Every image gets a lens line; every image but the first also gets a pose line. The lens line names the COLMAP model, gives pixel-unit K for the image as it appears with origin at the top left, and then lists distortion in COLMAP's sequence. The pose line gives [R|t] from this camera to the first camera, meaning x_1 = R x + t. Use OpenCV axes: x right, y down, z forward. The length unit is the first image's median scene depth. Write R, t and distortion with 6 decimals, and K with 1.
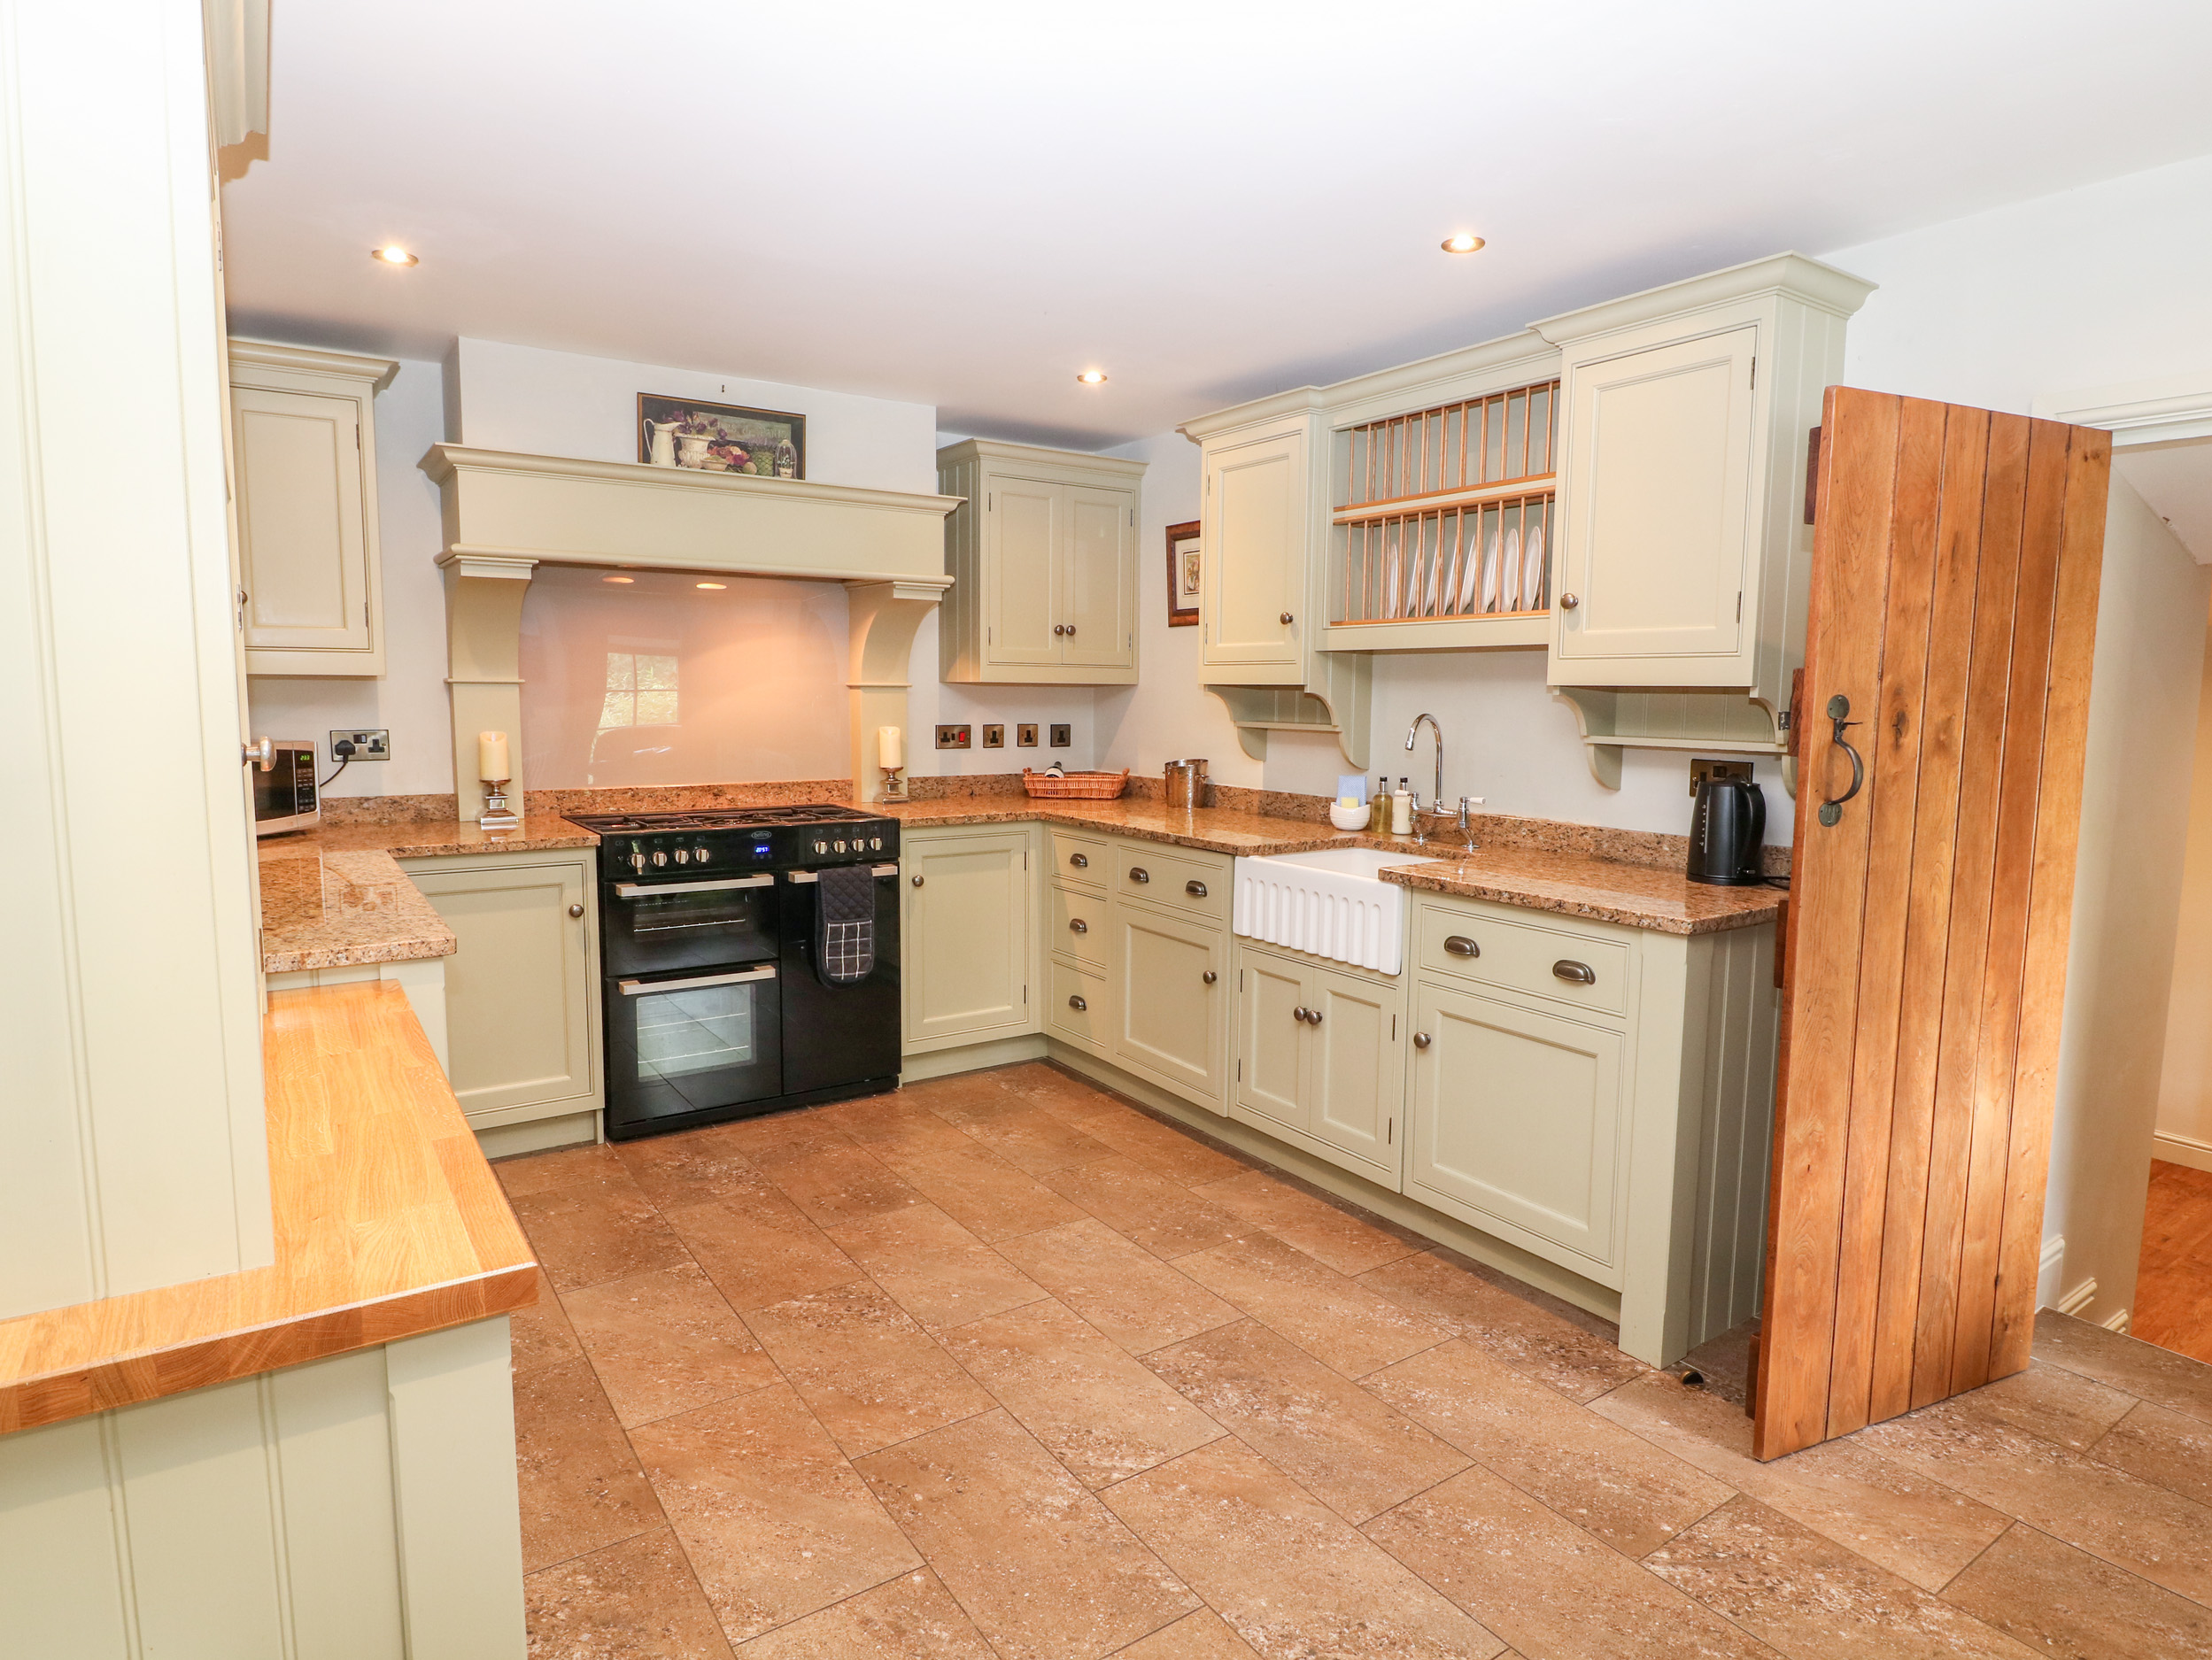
lens RADIAL K [[1250.2, 0, 1086.7], [0, 1250.2, 821.4], [0, 0, 1]] dist [0.002241, -0.012843]
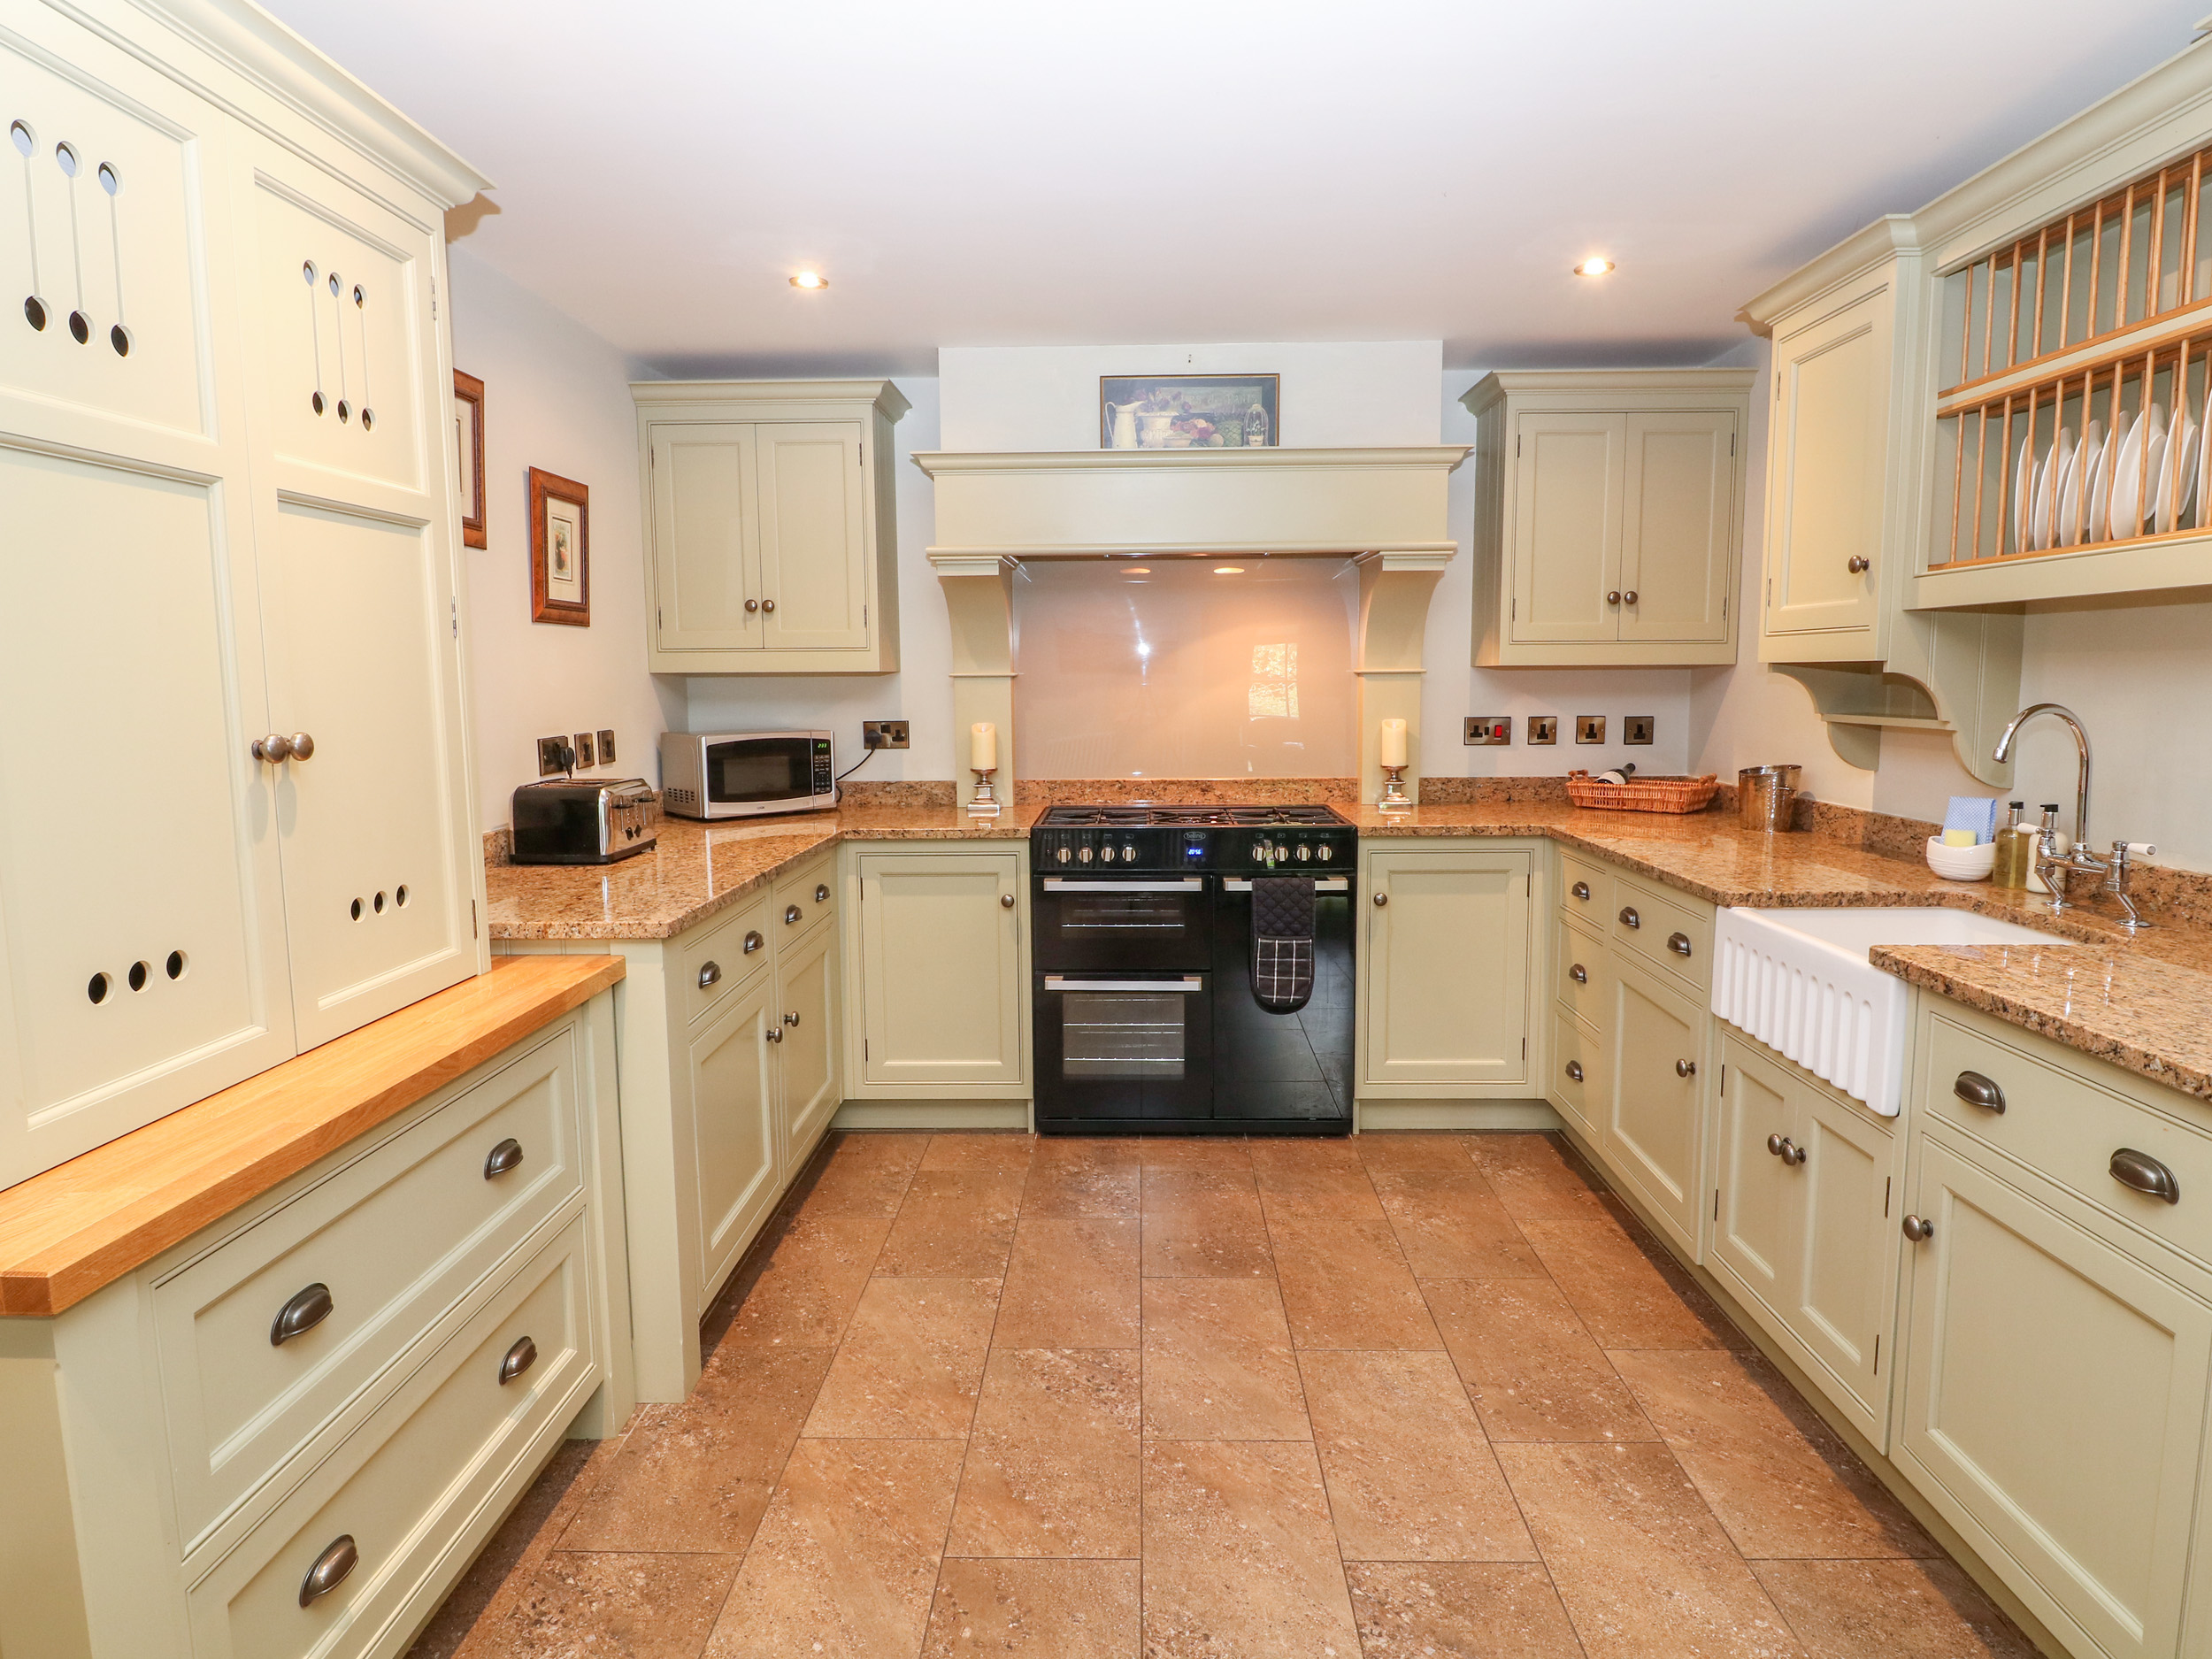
lens RADIAL K [[1266.9, 0, 1086.8], [0, 1266.9, 820.8], [0, 0, 1]] dist [0.003326, -0.014787]
pose [[0.813753, 0.050190, -0.579040, 0.216898], [-0.045819, 0.998704, 0.022174, -0.017596], [0.579402, 0.008487, 0.814997, 0.185110]]
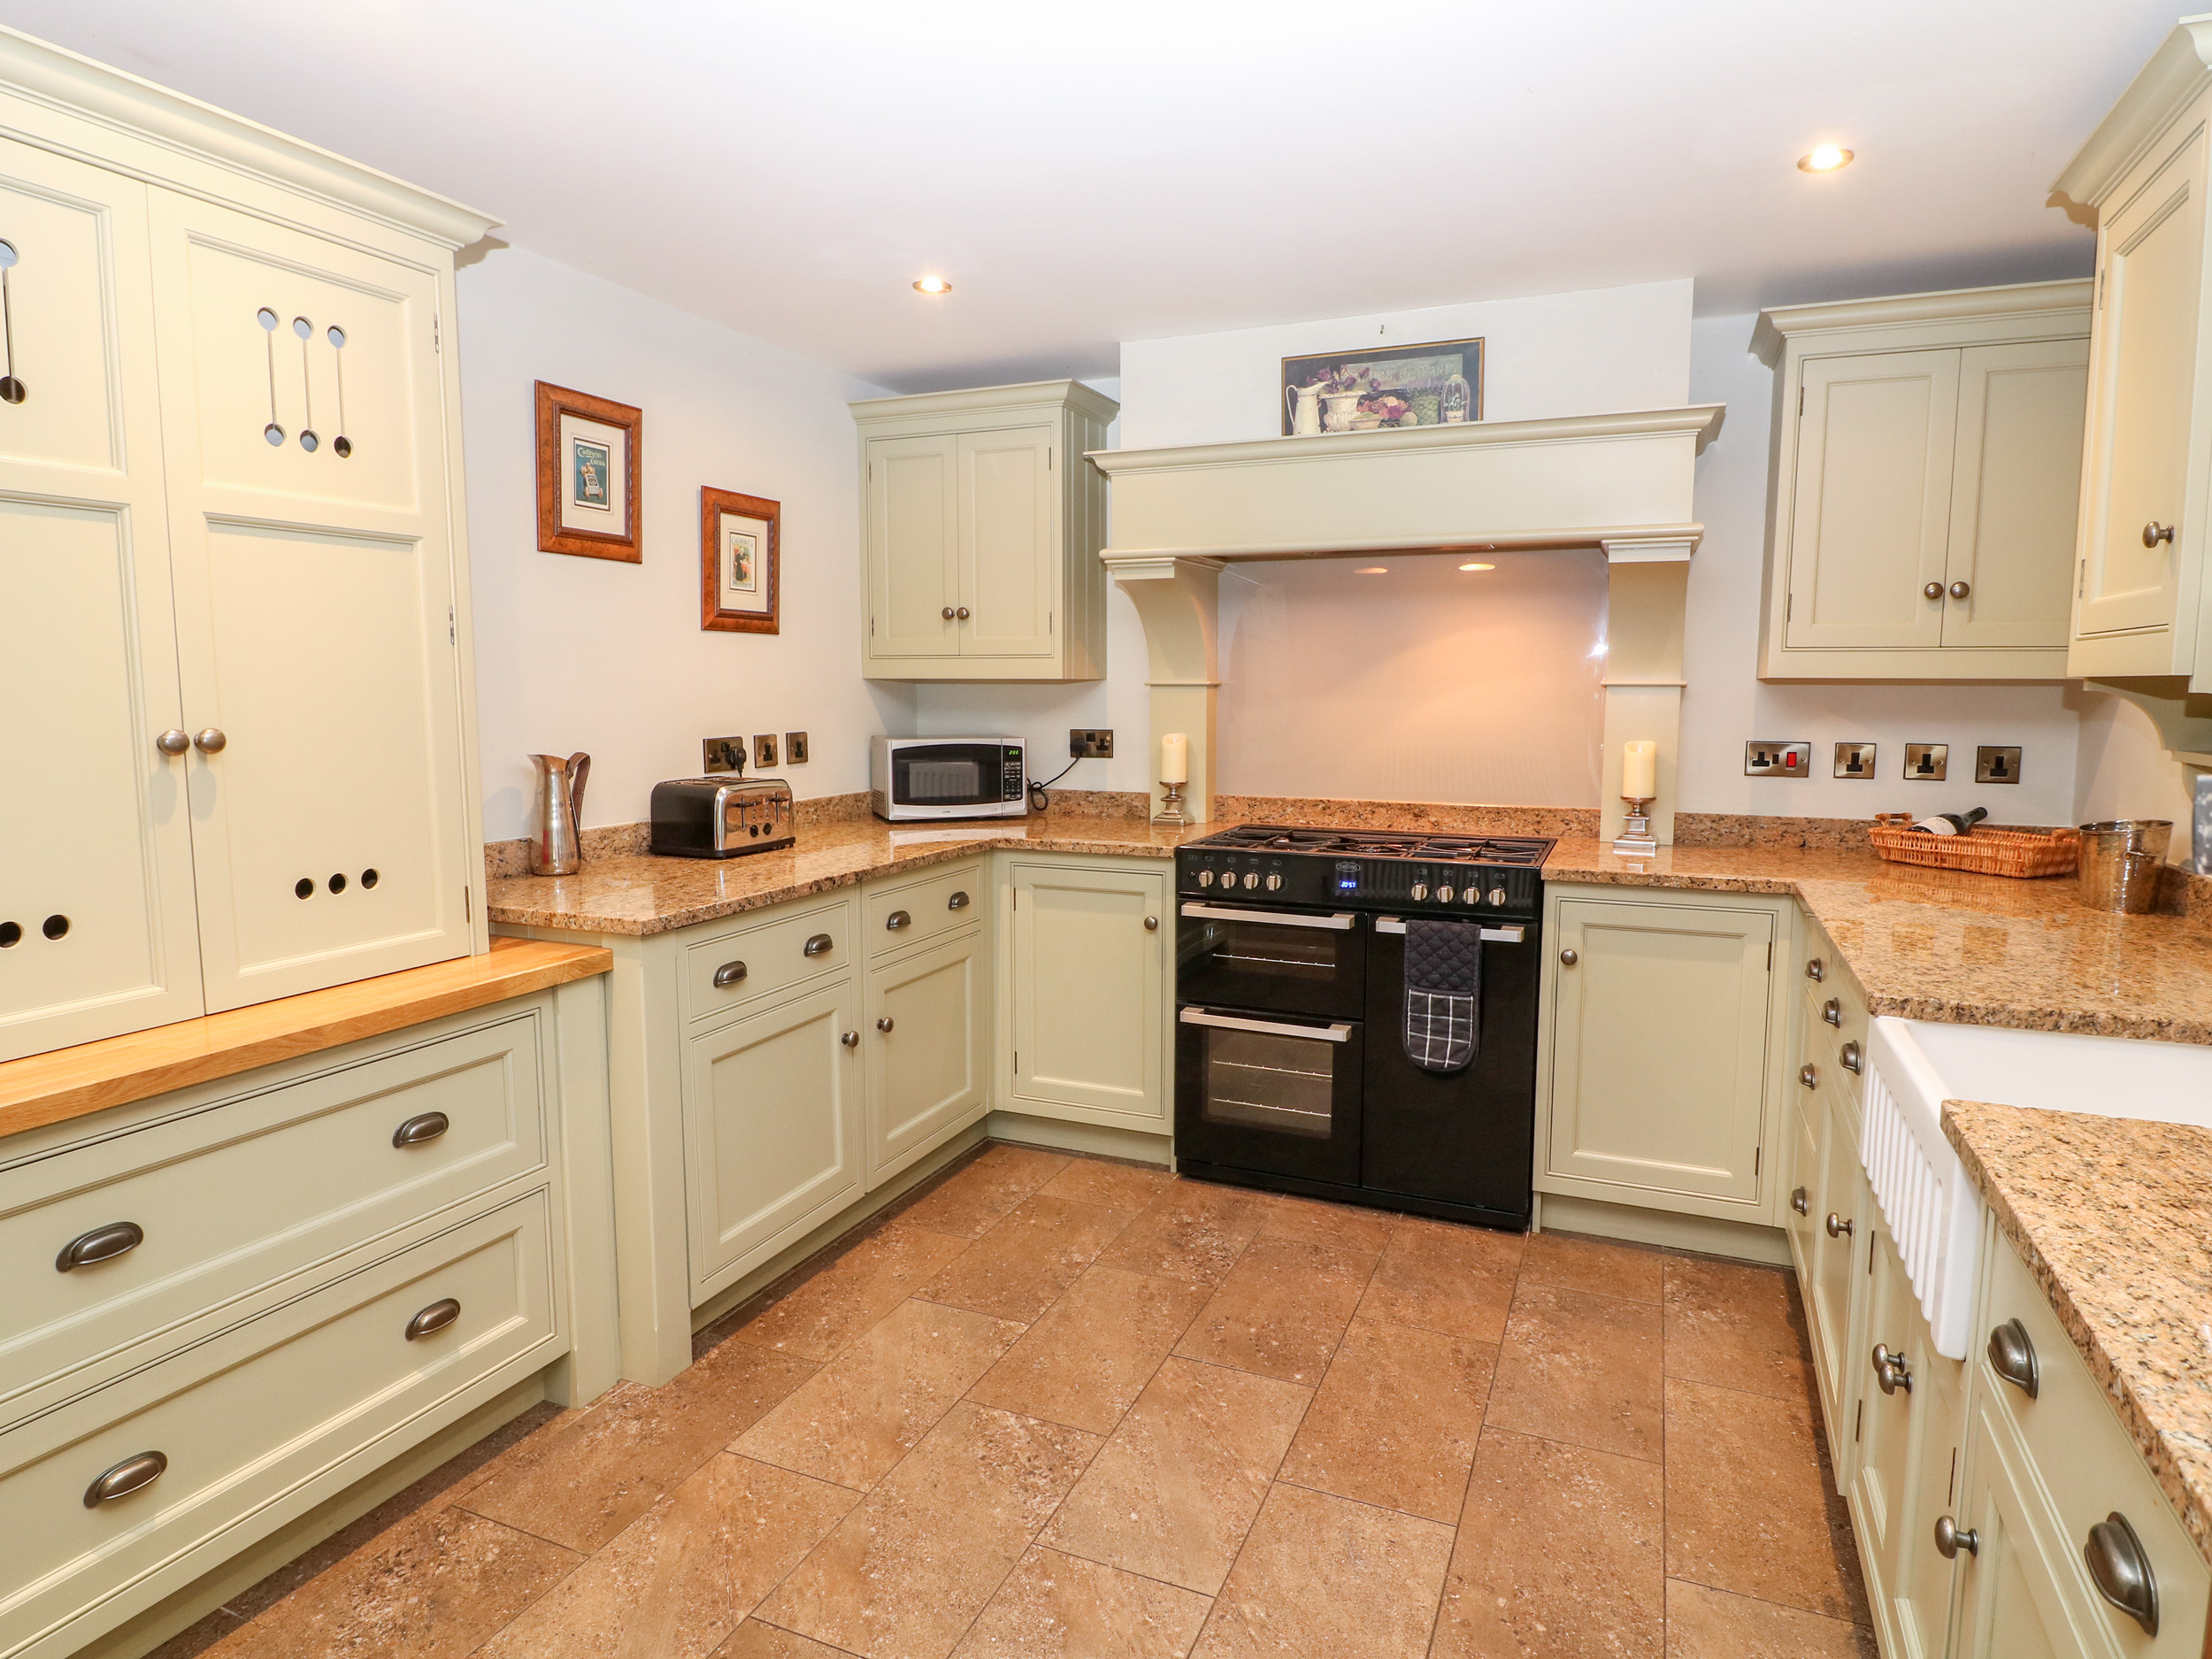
lens RADIAL K [[1250.4, 0, 1086.7], [0, 1250.4, 820.9], [0, 0, 1]] dist [0.002241, -0.012843]
pose [[0.541481, 0.082587, -0.836647, 0.329930], [-0.085856, 0.995393, 0.042691, -0.039415], [0.836318, 0.048715, 0.546077, 0.401132]]
